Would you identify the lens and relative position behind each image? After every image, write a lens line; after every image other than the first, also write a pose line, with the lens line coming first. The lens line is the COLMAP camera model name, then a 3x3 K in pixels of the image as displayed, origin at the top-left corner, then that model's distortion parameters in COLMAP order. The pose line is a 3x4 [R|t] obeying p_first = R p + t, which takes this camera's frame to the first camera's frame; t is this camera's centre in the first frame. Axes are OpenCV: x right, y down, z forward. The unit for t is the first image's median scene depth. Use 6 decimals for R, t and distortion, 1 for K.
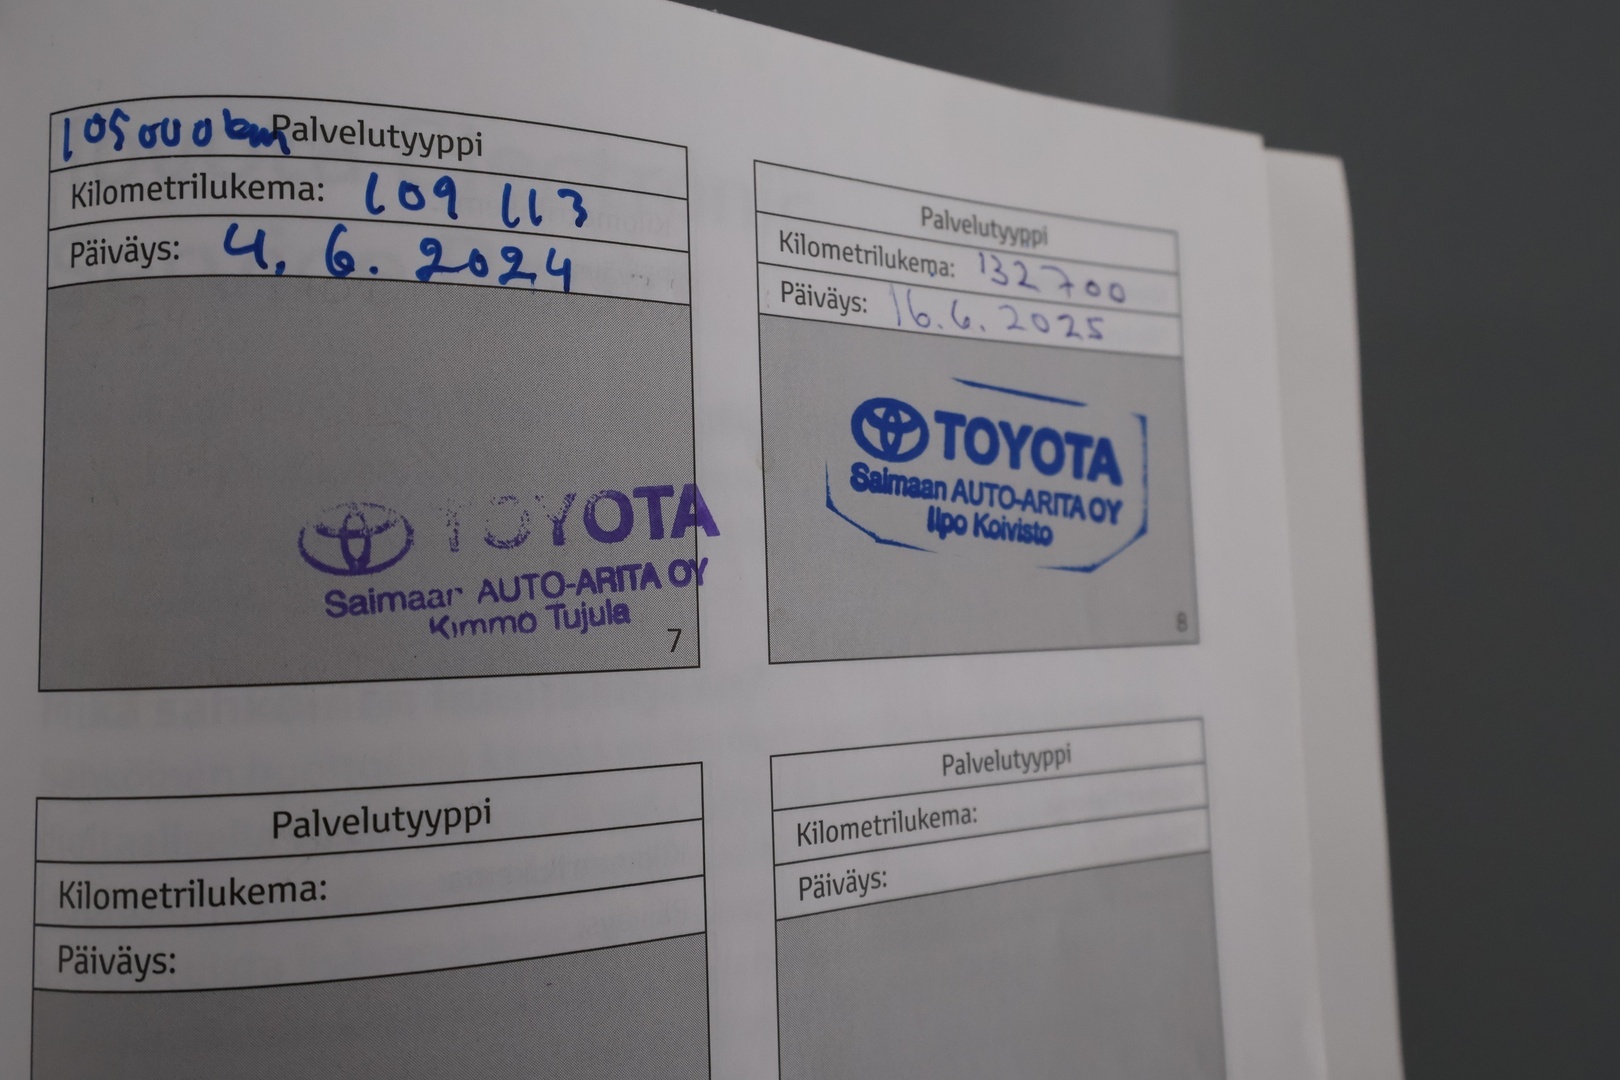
lens RADIAL K [[1294.3, 0, 810.0], [0, 1294.3, 540.0], [0, 0, 1]] dist [0.025895, 0.000806]
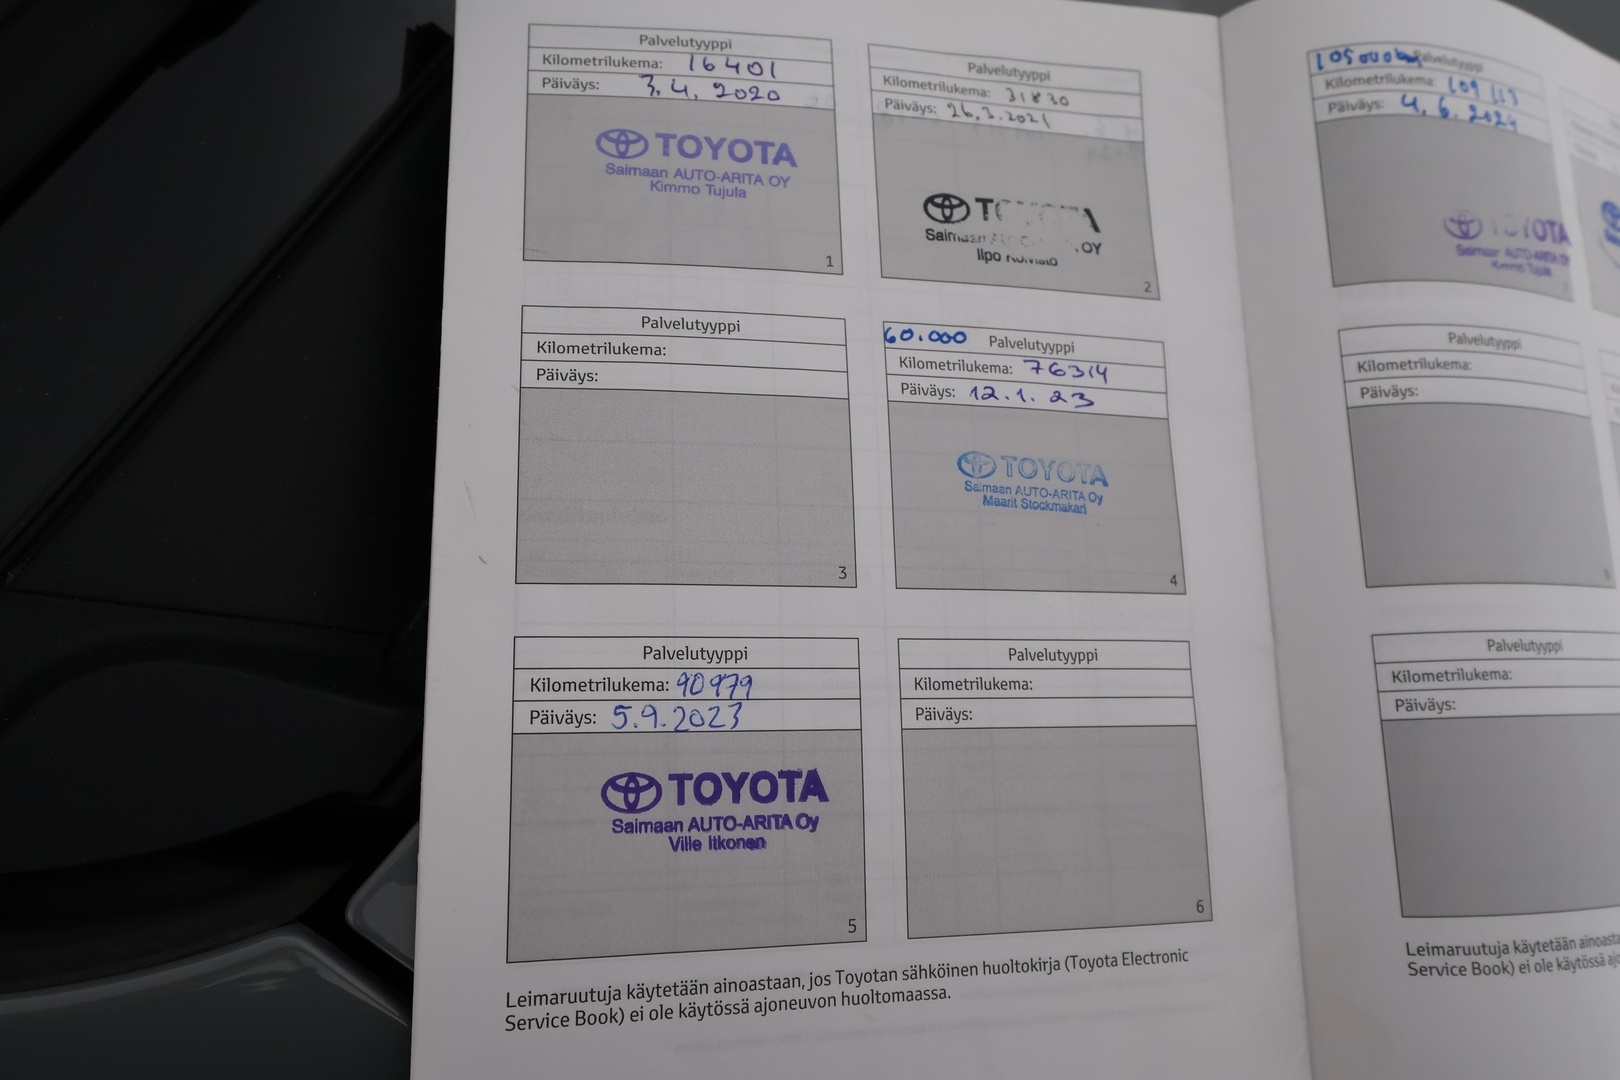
lens RADIAL K [[1294.3, 0, 810.0], [0, 1294.3, 540.0], [0, 0, 1]] dist [0.025895, 0.000806]
pose [[0.998691, 0.004718, 0.050922, -1.603208], [0.001135, 0.993445, -0.114306, 0.809349], [-0.051128, 0.114214, 0.992140, -1.164854]]
